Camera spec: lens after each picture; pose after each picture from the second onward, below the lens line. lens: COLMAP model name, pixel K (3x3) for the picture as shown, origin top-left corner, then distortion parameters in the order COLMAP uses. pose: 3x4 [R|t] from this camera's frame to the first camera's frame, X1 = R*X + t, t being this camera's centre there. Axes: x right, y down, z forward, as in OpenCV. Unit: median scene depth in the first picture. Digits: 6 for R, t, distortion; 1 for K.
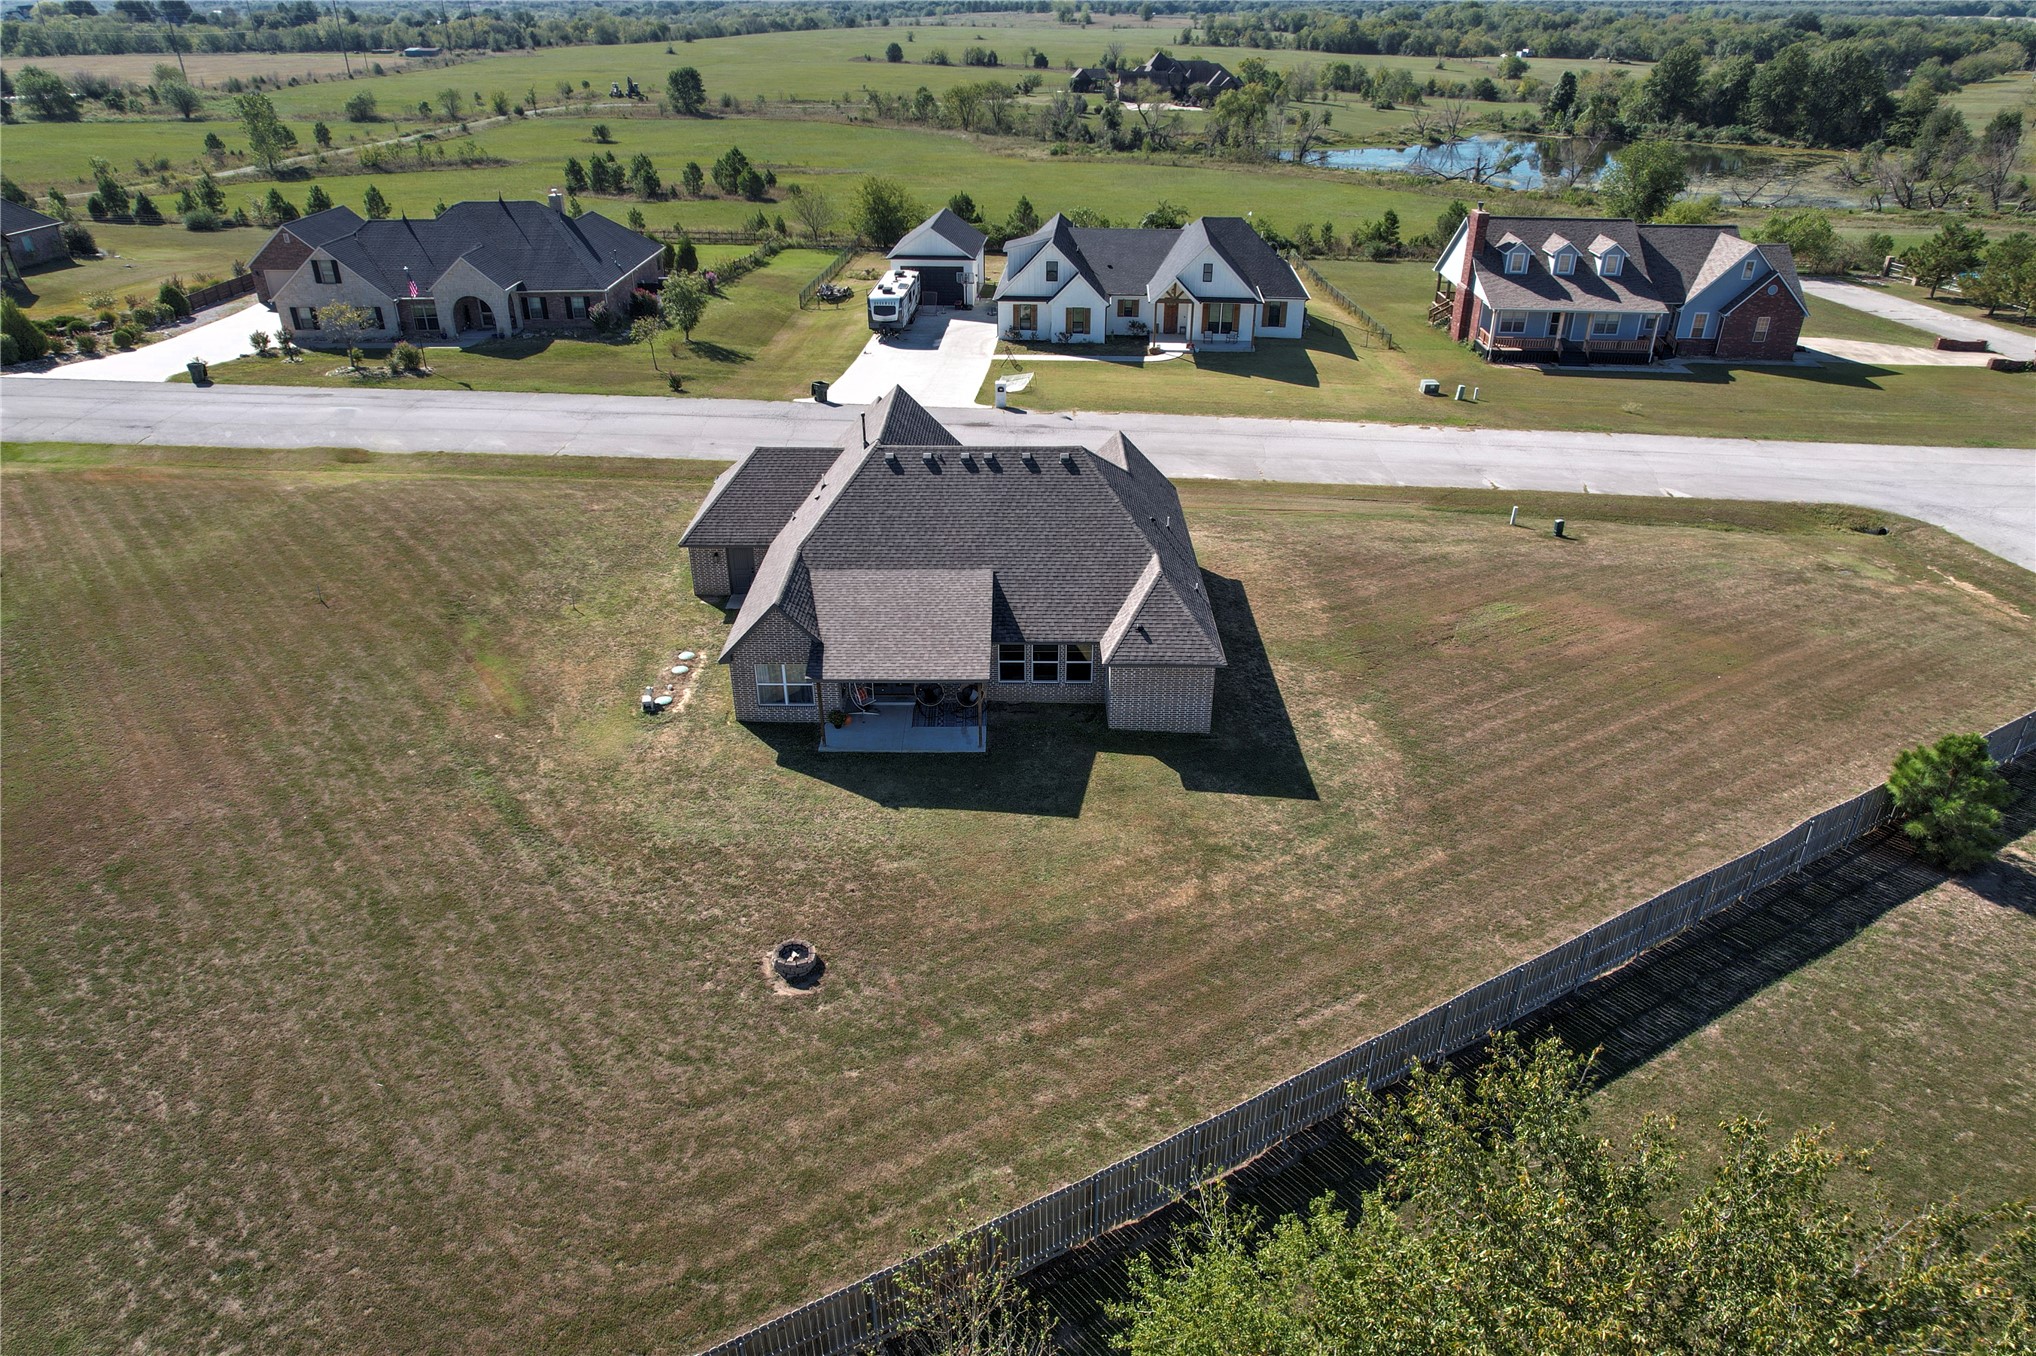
lens RADIAL K [[1297.8, 0, 1016.3], [0, 1297.8, 686.1], [0, 0, 1]] dist [-0.074682, 0.063928]
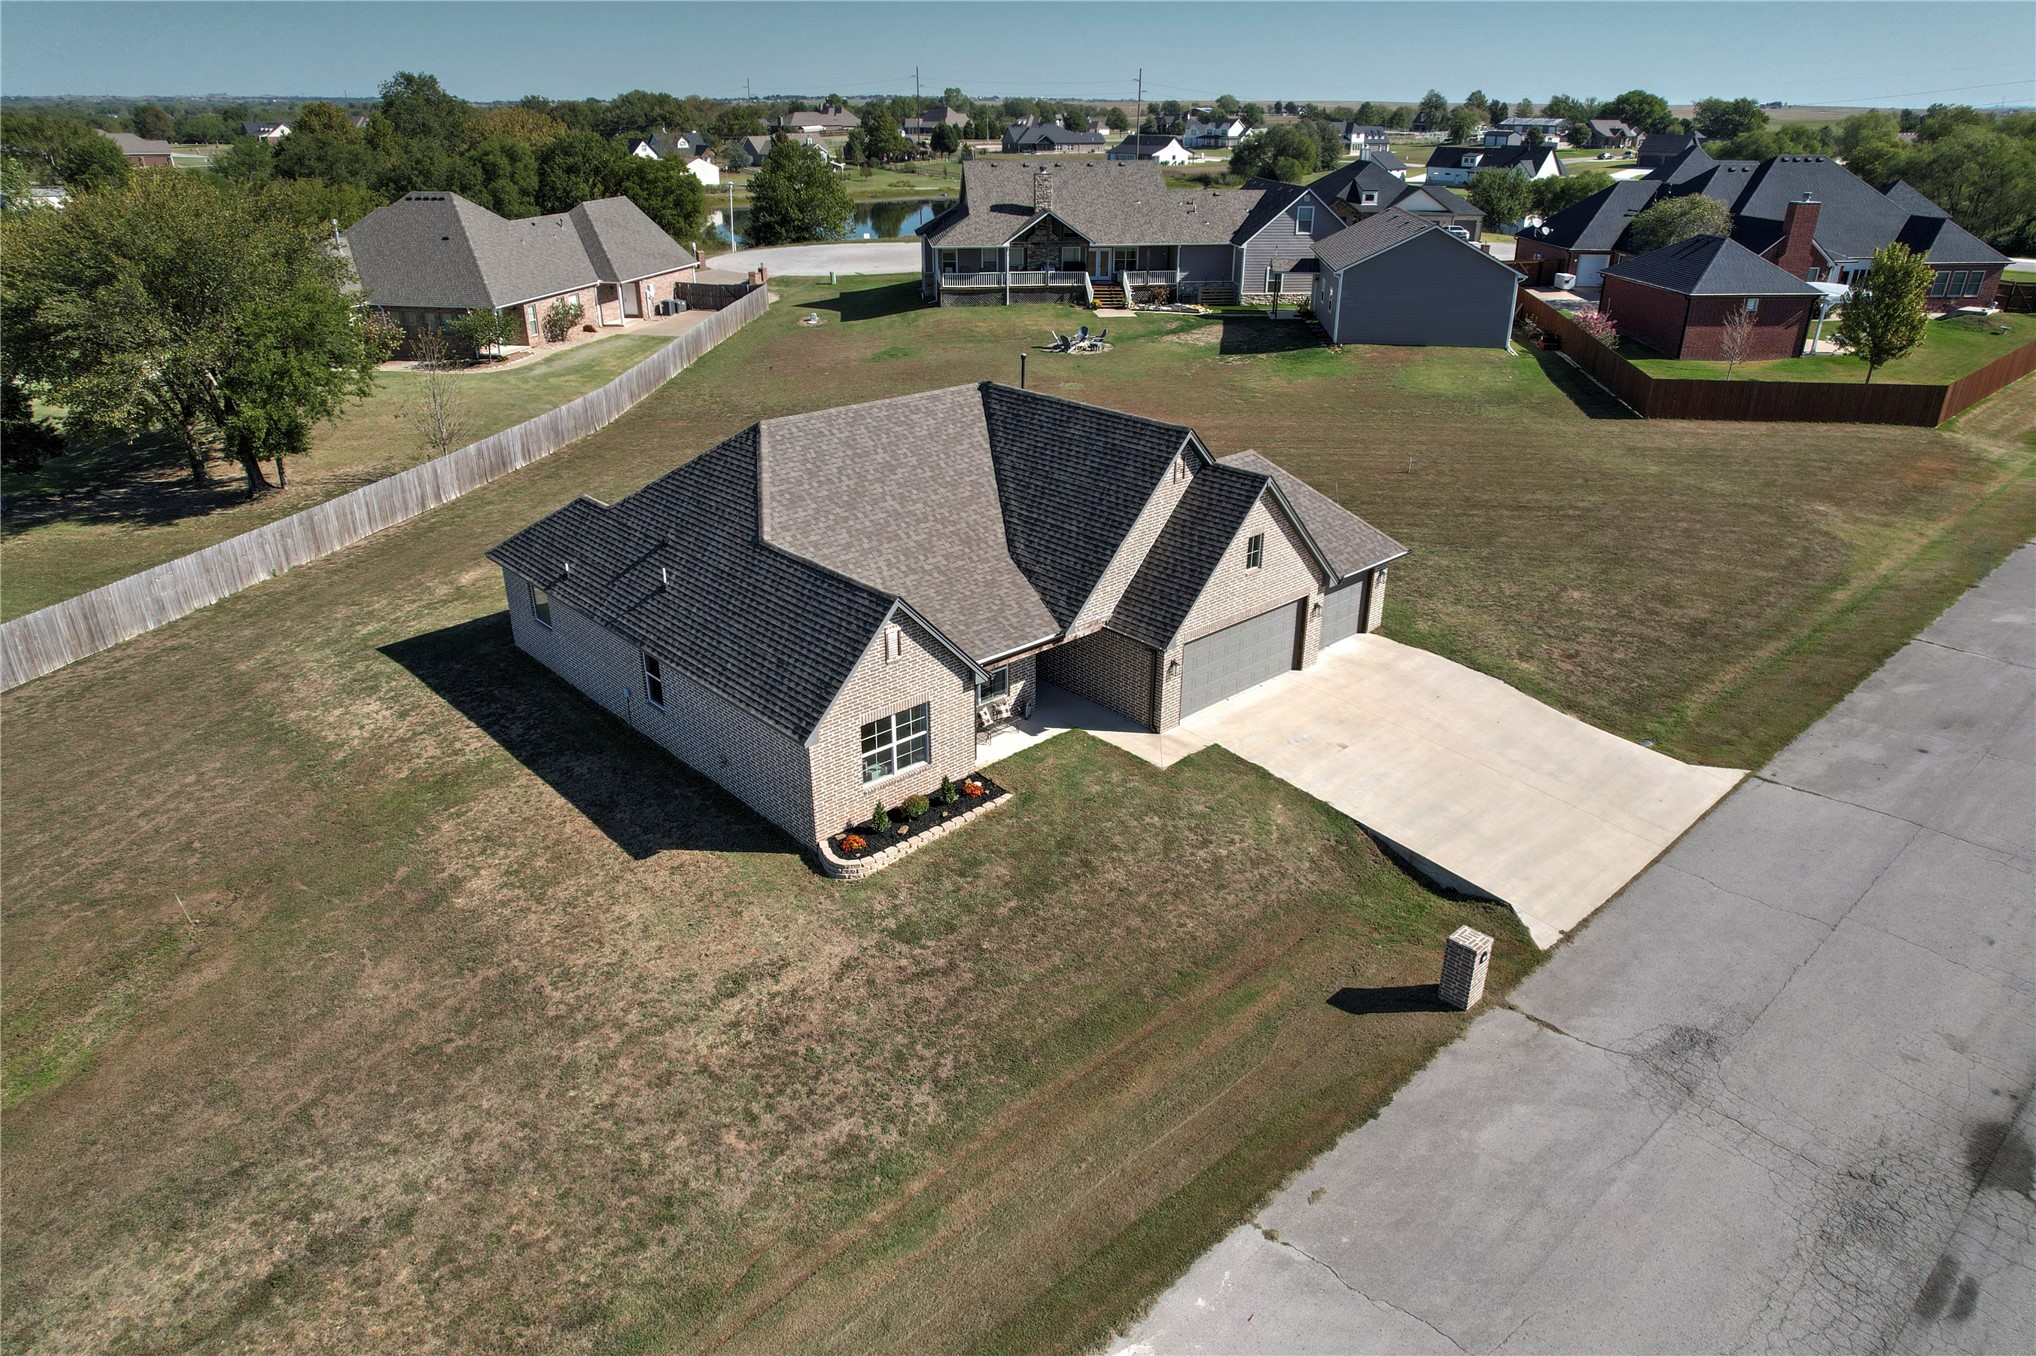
lens RADIAL K [[1297.8, 0, 1016.3], [0, 1297.8, 686.1], [0, 0, 1]] dist [-0.074682, 0.063928]
pose [[-0.729559, 0.283584, -0.622354, 0.207523], [-0.330110, 0.650950, 0.683588, -0.301398], [0.598976, 0.704162, -0.381292, 0.710407]]
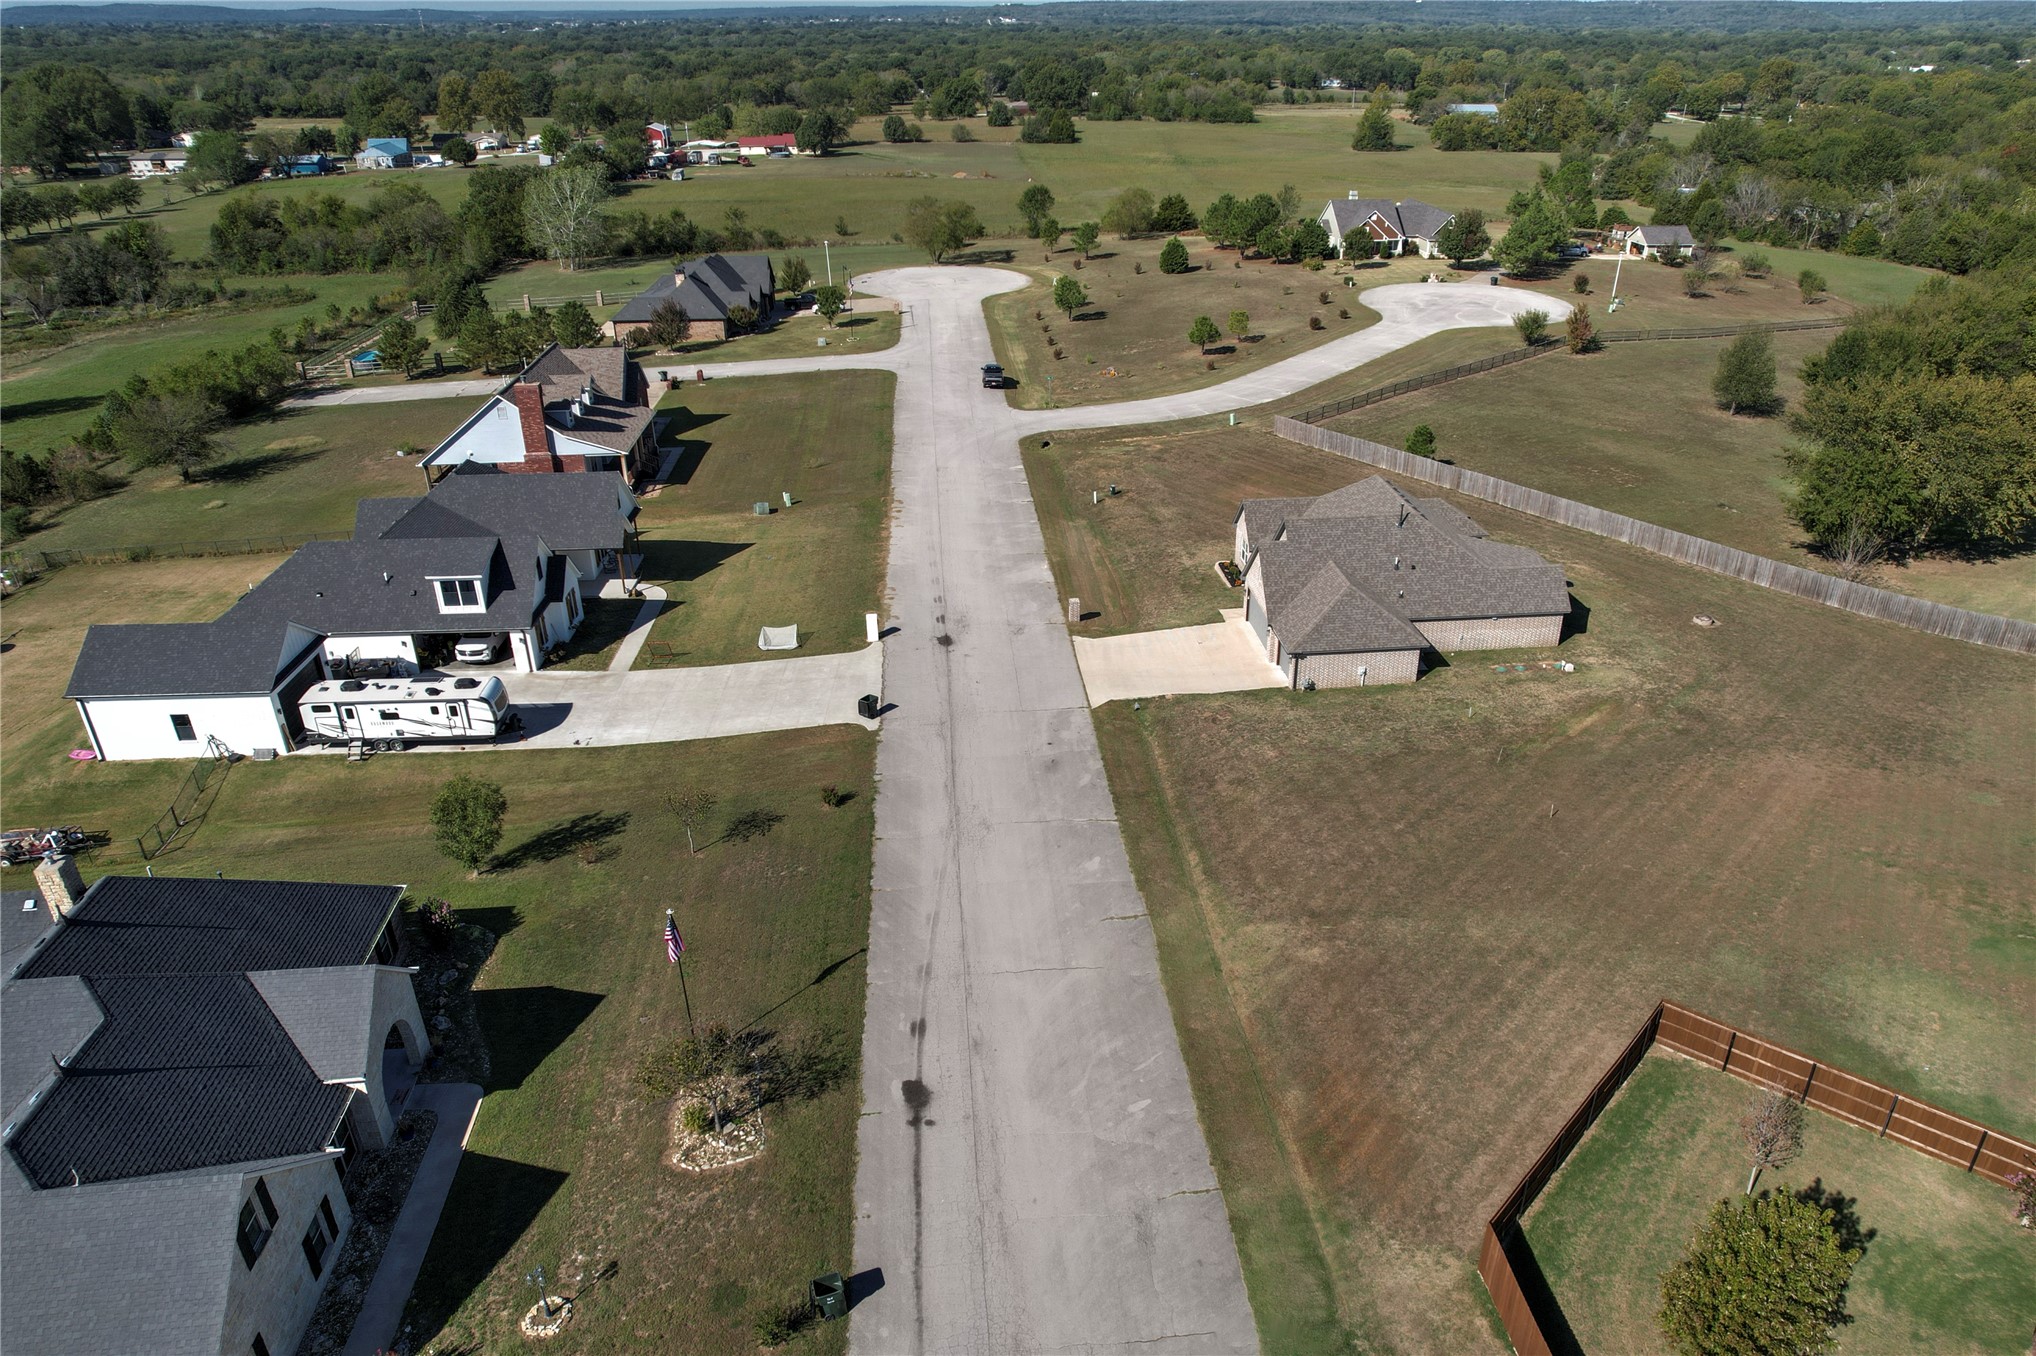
lens RADIAL K [[1338.7, 0, 1071.4], [0, 1338.7, 757.2], [0, 0, 1]] dist [-0.036234, 0.002054]
pose [[-0.125739, -0.487086, 0.864255, -0.799815], [0.476695, 0.734342, 0.483222, -0.475066], [-0.870030, 0.472746, 0.139856, 0.631234]]
